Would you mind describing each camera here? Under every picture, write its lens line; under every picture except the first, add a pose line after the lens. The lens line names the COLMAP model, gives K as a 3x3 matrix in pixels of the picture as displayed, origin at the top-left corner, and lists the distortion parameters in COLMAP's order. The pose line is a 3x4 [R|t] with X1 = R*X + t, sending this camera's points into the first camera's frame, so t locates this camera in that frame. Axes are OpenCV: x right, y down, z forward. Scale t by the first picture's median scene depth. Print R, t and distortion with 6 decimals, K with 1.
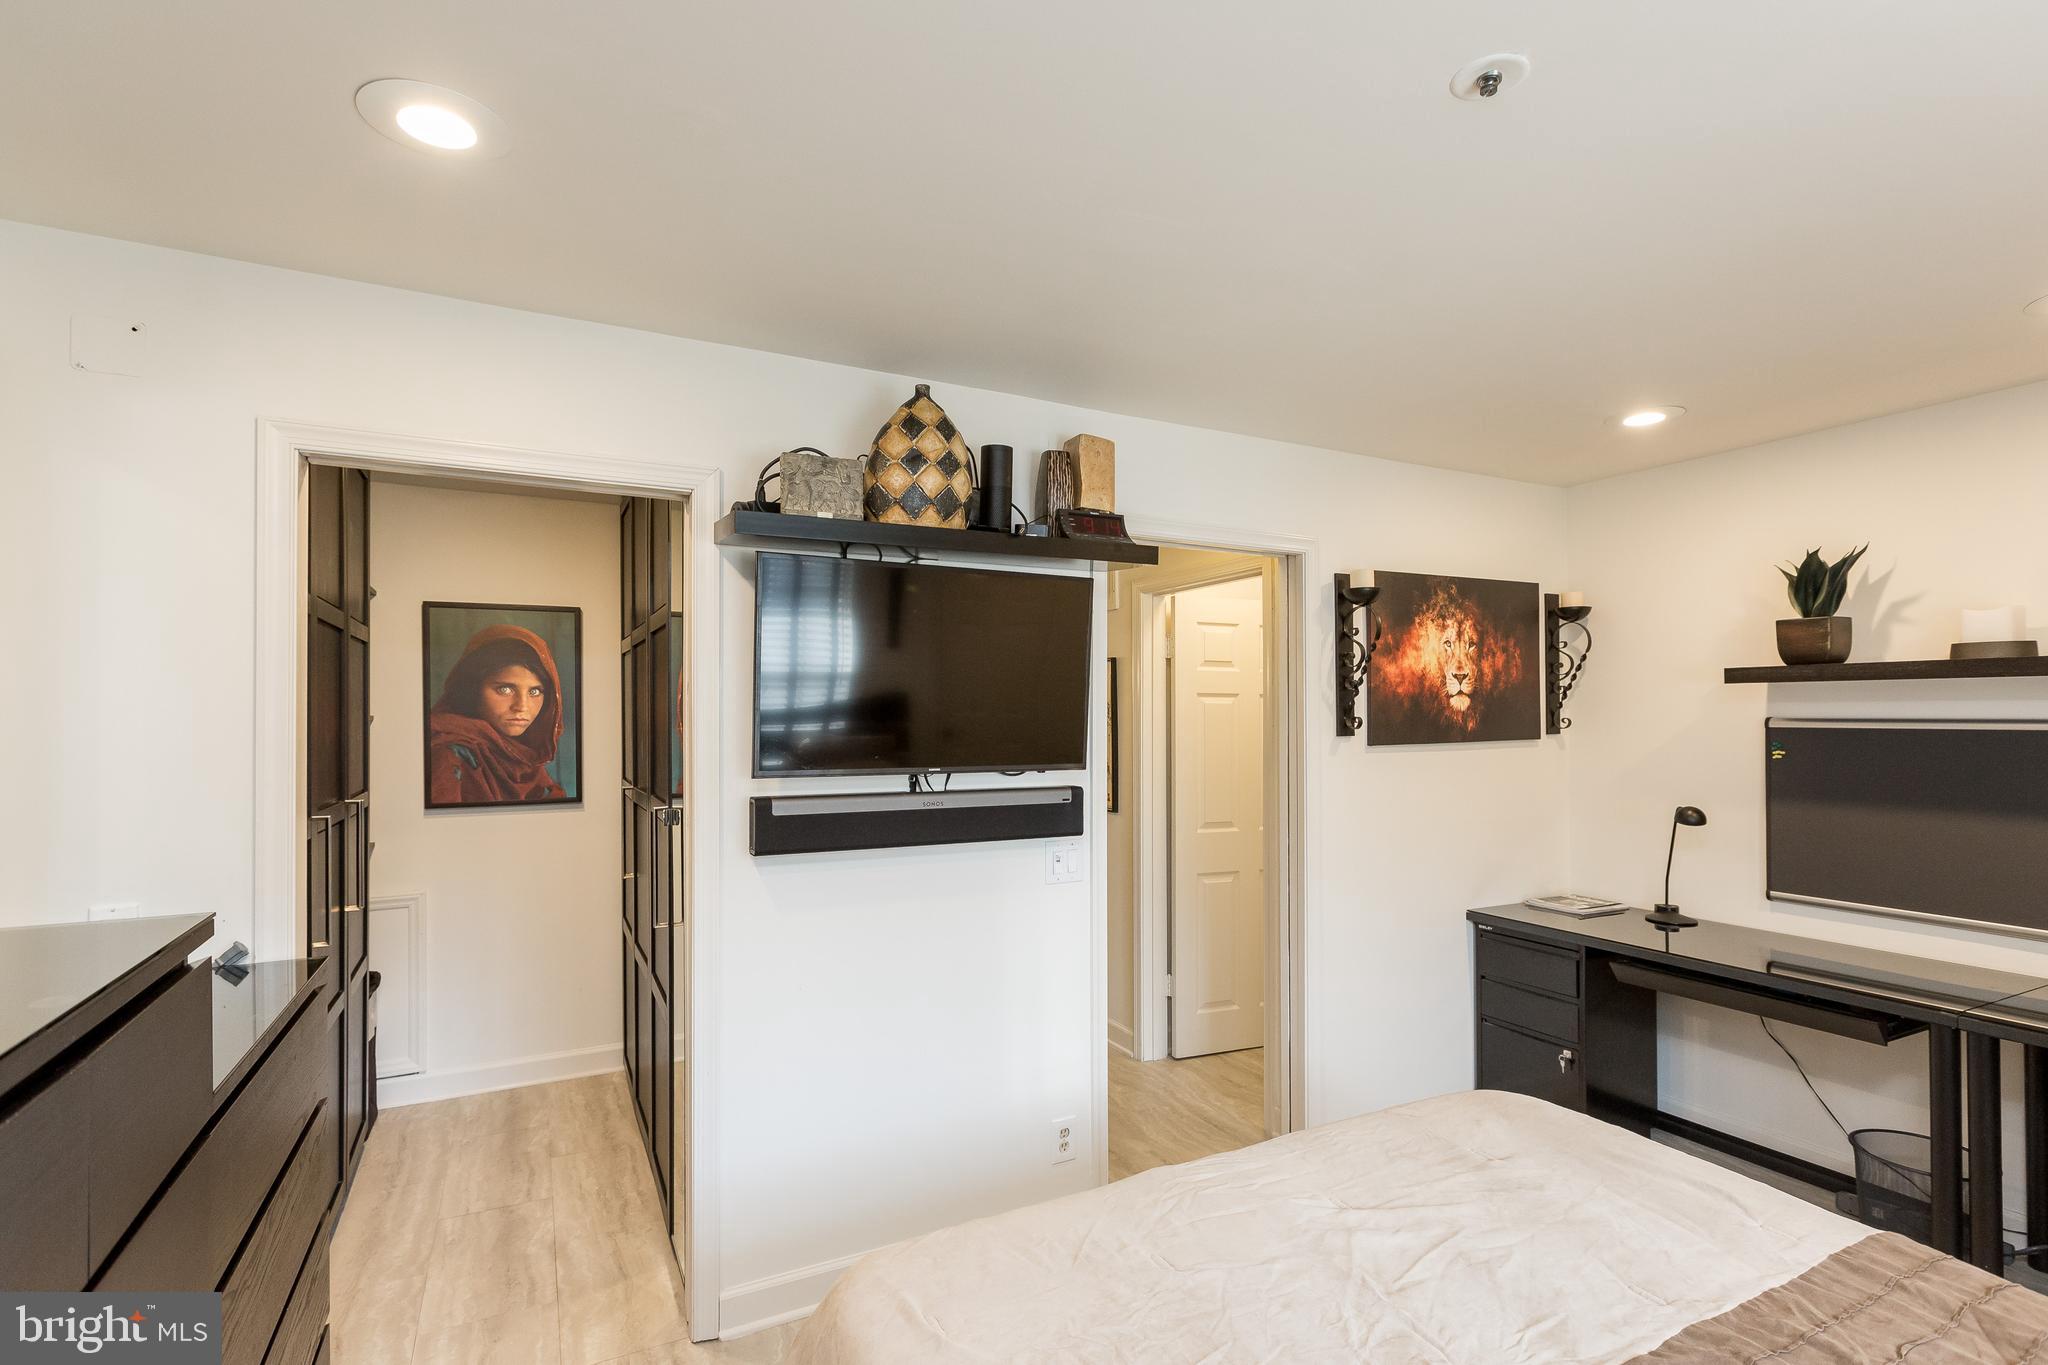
lens RADIAL K [[944.1, 0, 1019.2], [0, 944.1, 712.6], [0, 0, 1]] dist [0.005070, -0.001280]
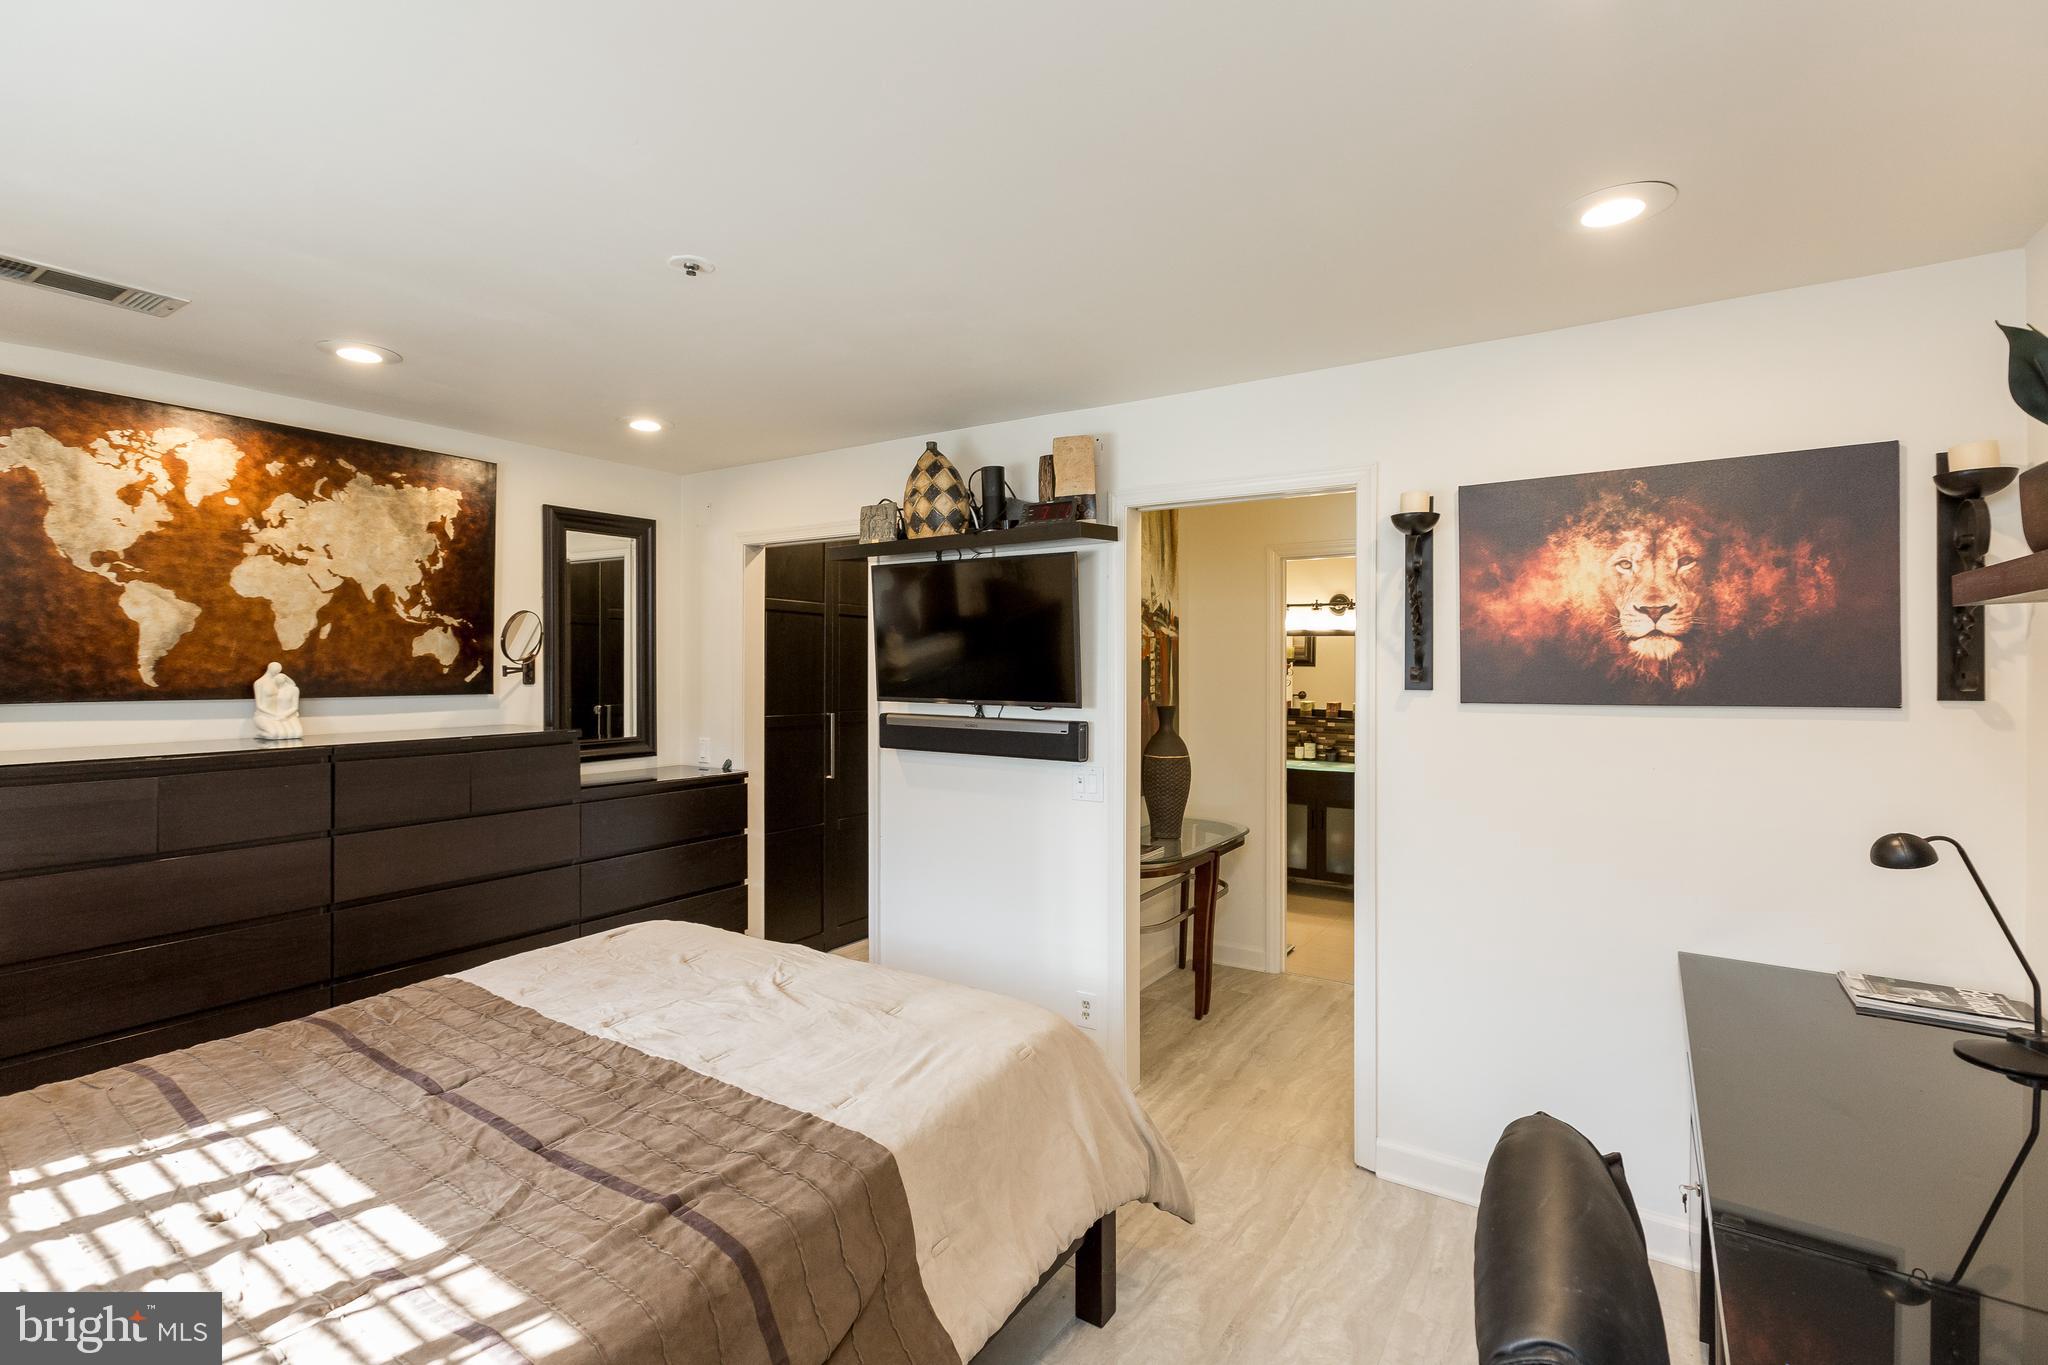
lens RADIAL K [[944.1, 0, 996.3], [0, 944.1, 664.8], [0, 0, 1]] dist [0.005070, -0.001280]
pose [[0.483835, 0.005497, -0.875142, 0.862861], [0.000905, 0.999977, 0.006782, -0.003276], [0.875159, -0.004073, 0.483819, 0.250095]]
